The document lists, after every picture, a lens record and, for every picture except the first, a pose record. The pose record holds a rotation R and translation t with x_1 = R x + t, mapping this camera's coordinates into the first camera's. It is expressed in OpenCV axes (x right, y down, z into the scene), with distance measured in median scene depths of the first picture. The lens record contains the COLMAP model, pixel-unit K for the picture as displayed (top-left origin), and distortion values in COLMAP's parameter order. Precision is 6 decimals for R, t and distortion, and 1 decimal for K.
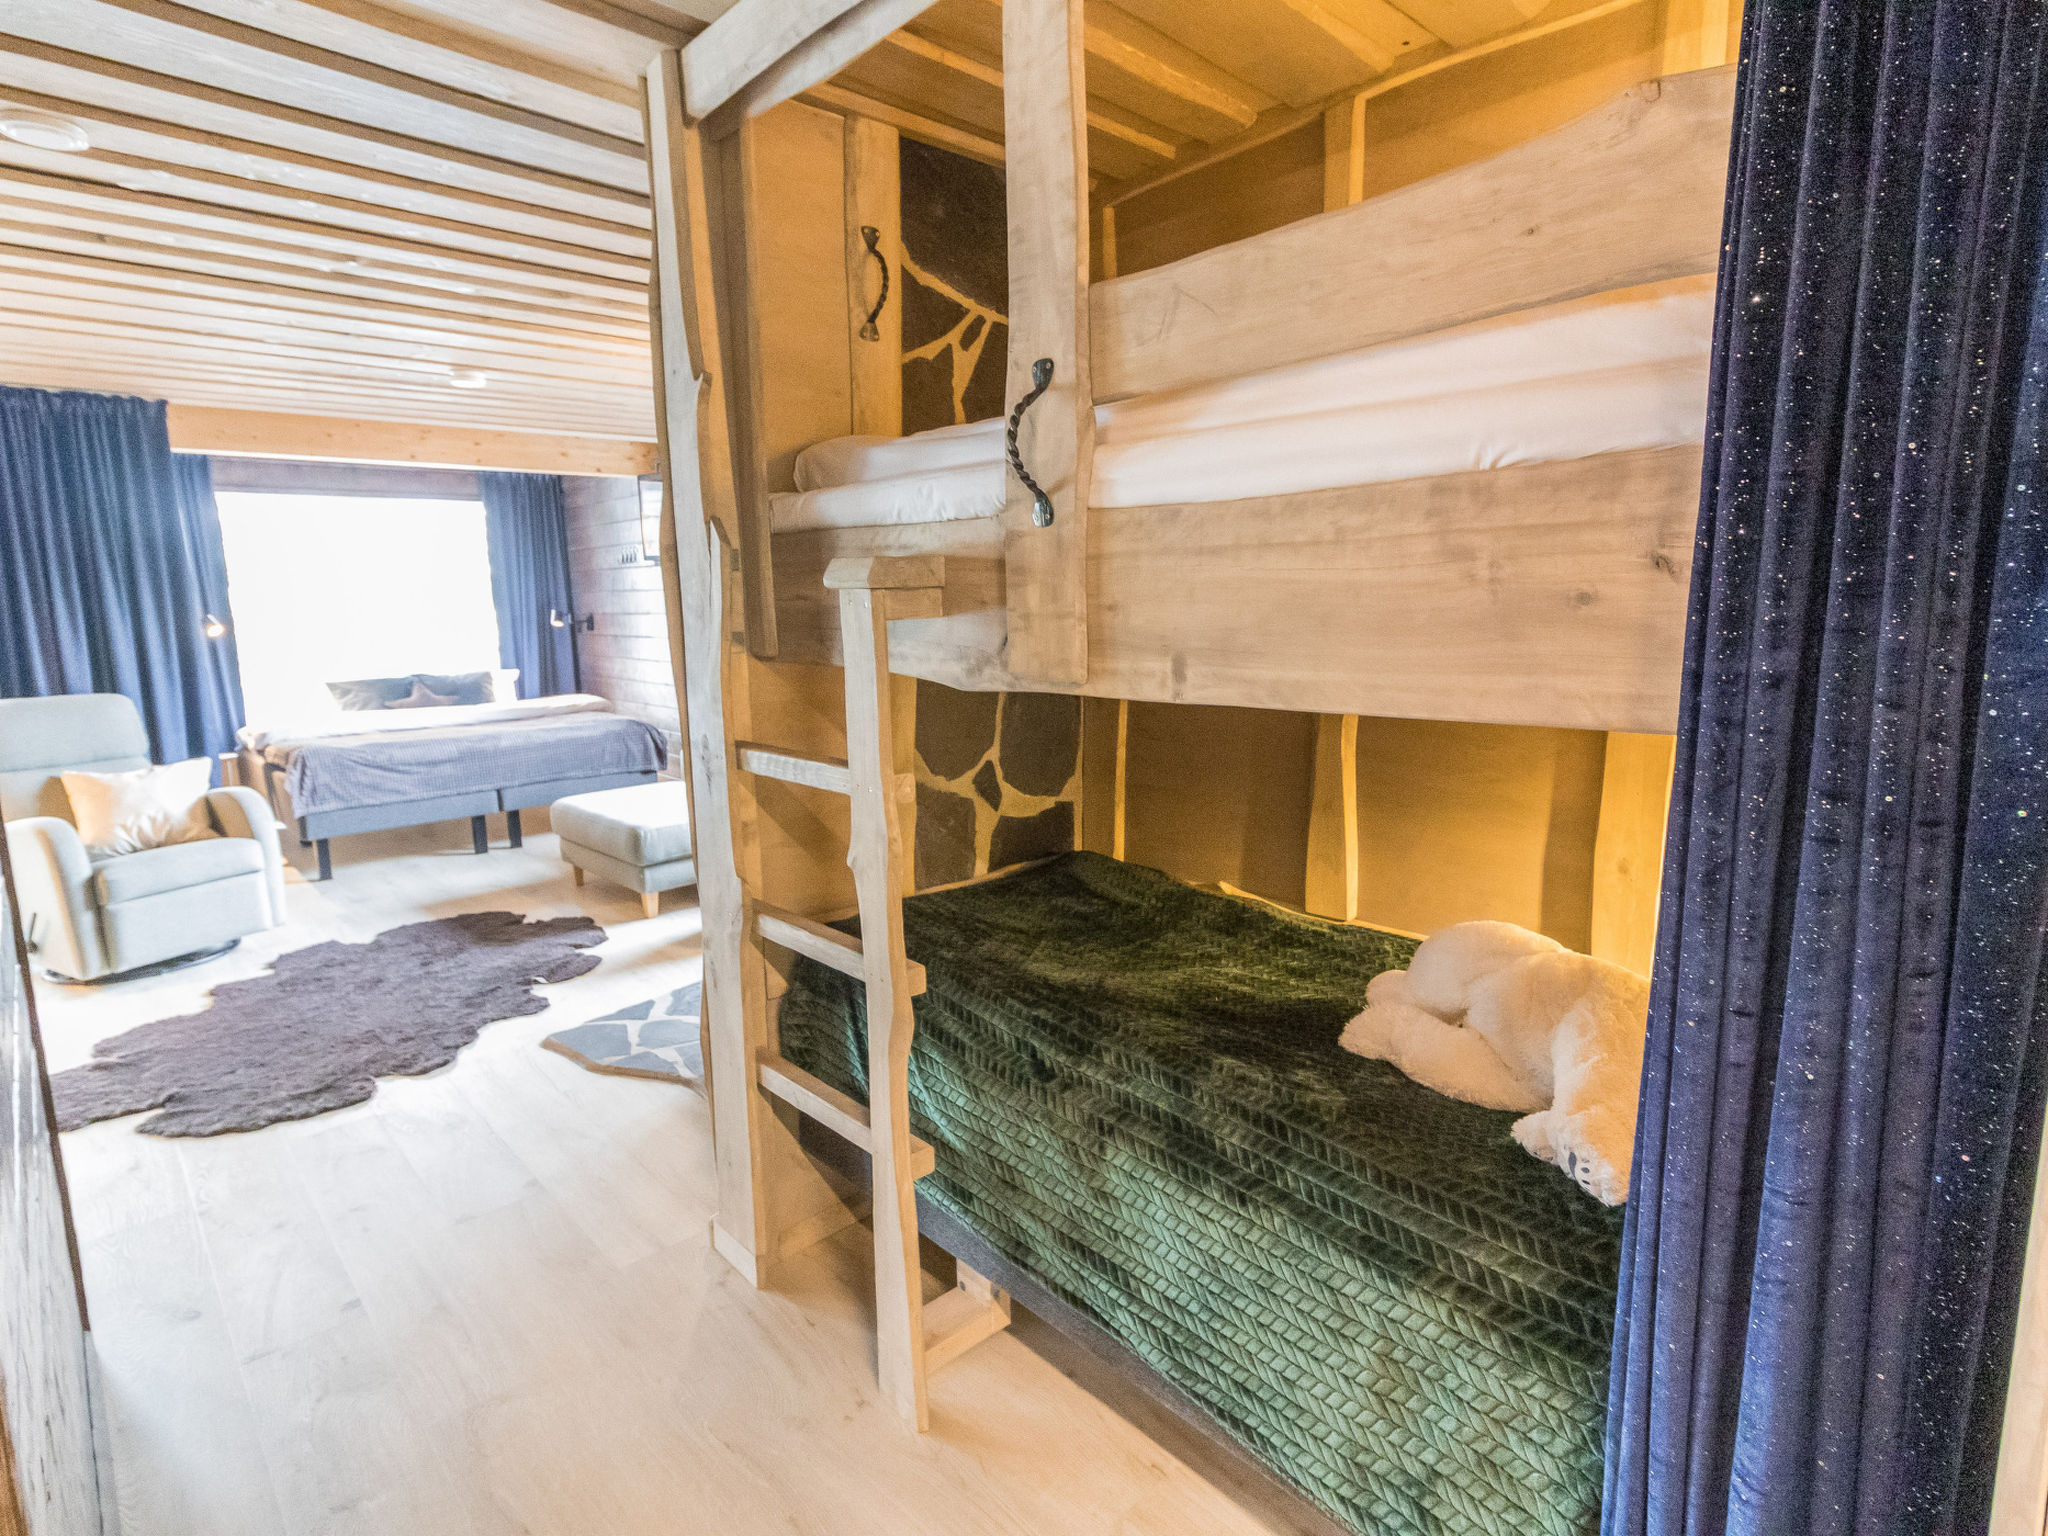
lens RADIAL K [[1034.0, 0, 1024.0], [0, 1034.0, 768.0], [0, 0, 1]] dist [0.001779, 0.000230]
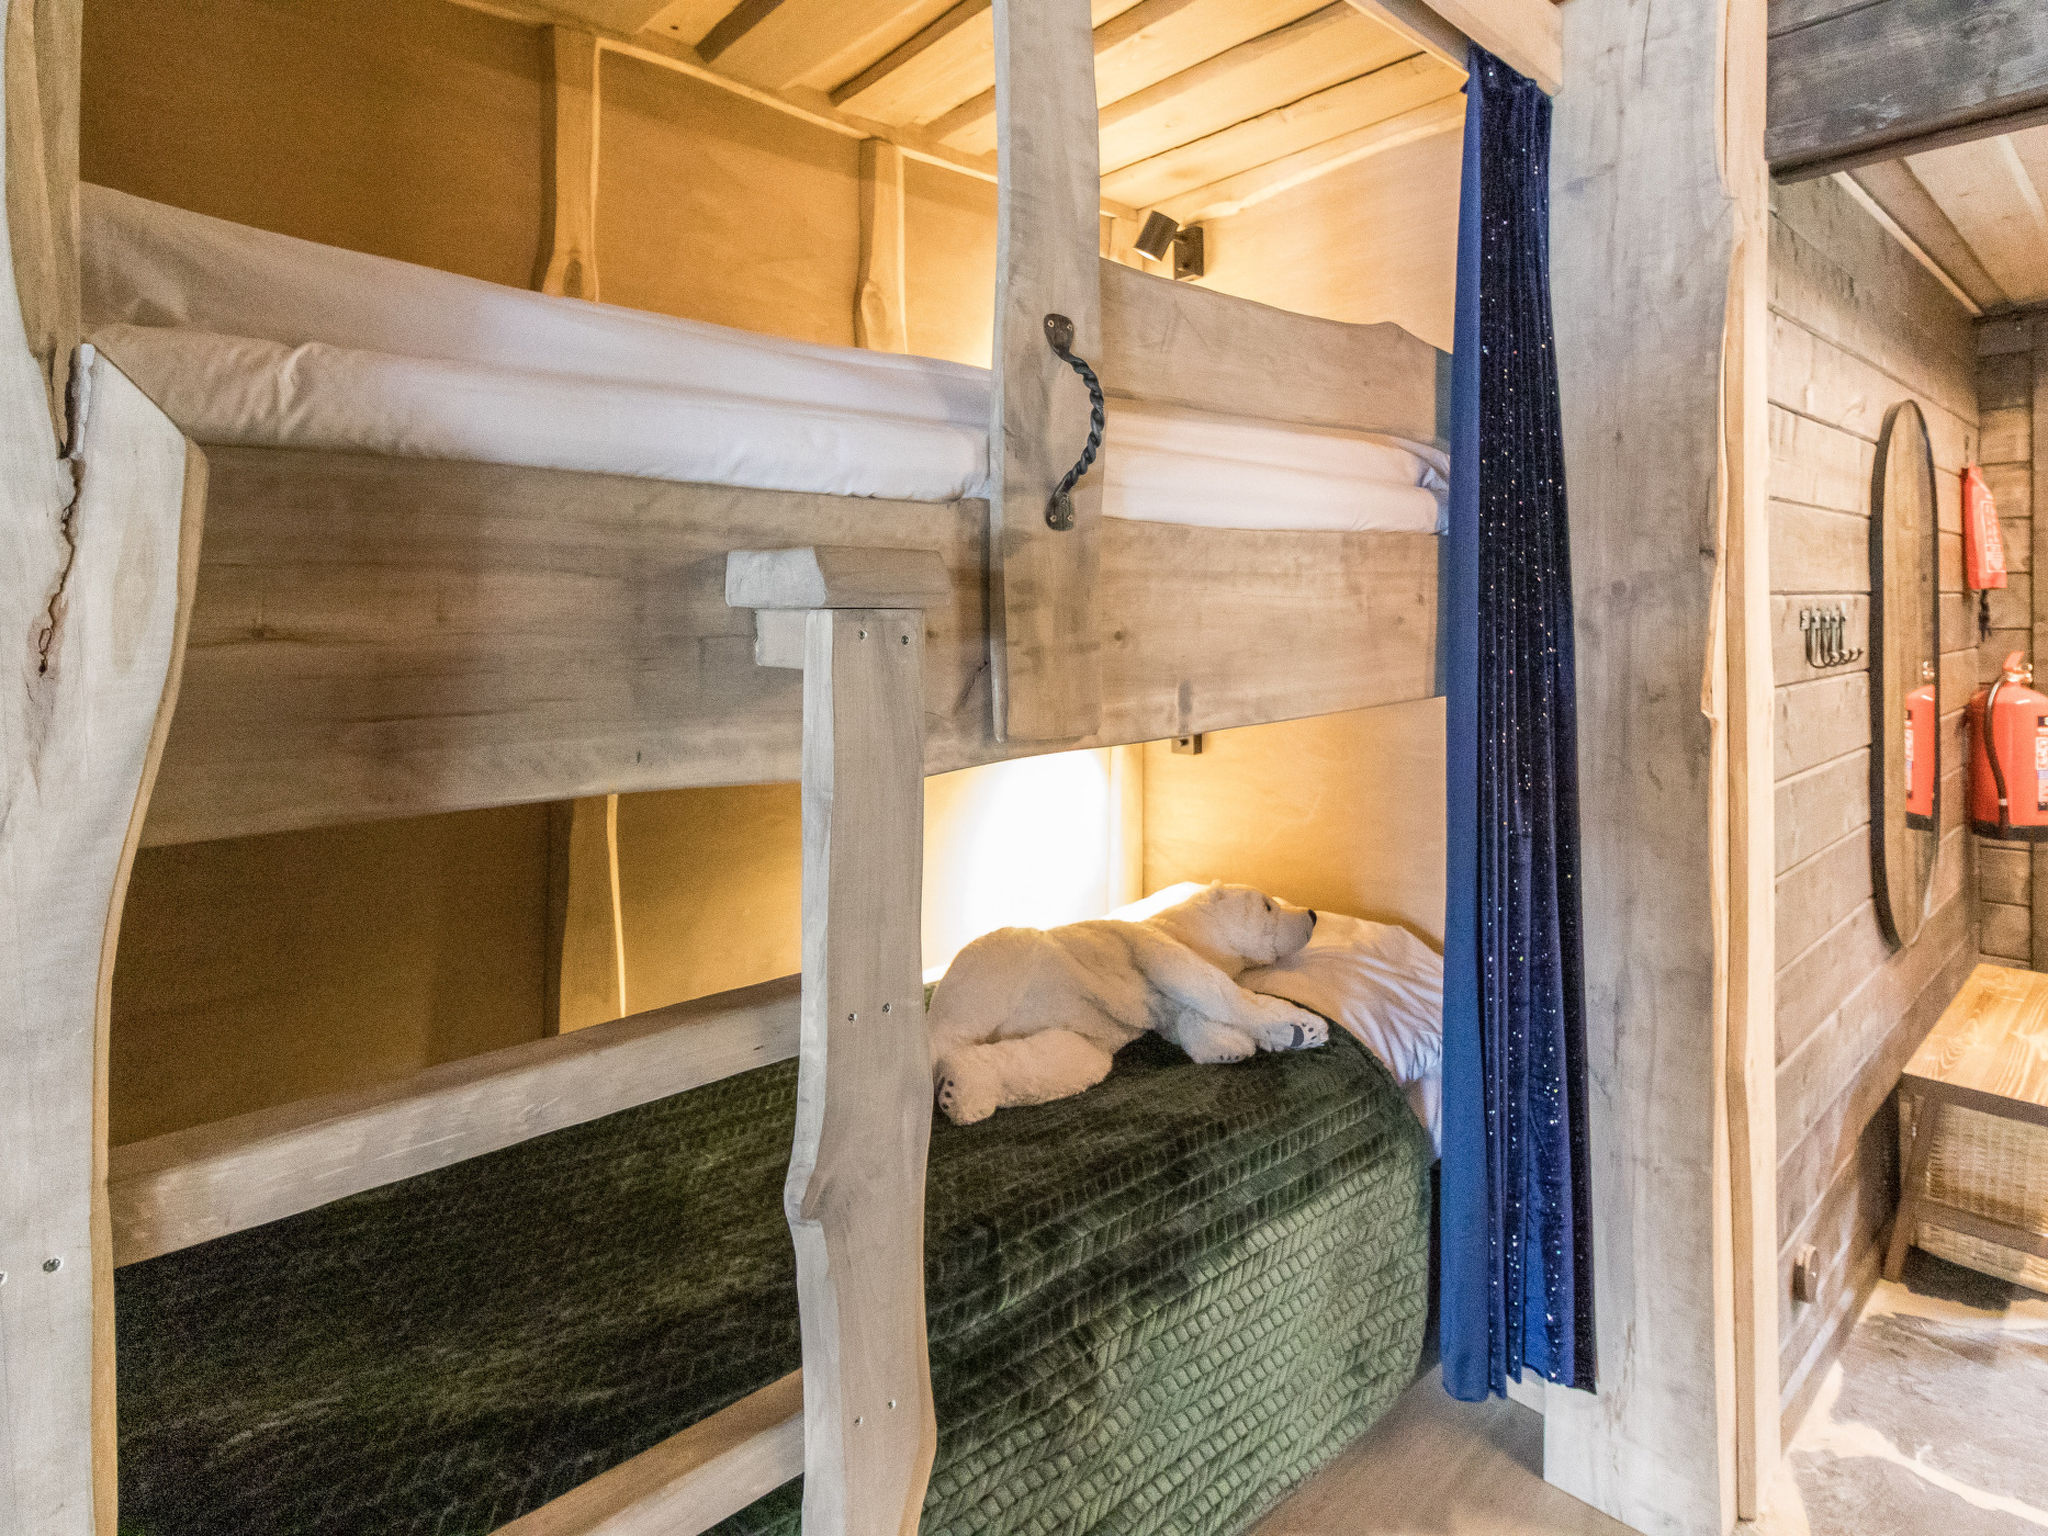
lens RADIAL K [[1115.2, 0, 1022.0], [0, 1115.2, 670.7], [0, 0, 1]] dist [-0.002344, 0.000342]
pose [[0.025473, -0.028924, 0.999257, -0.810652], [0.188879, 0.981717, 0.023601, -0.163962], [-0.981670, 0.188138, 0.030470, 1.056090]]
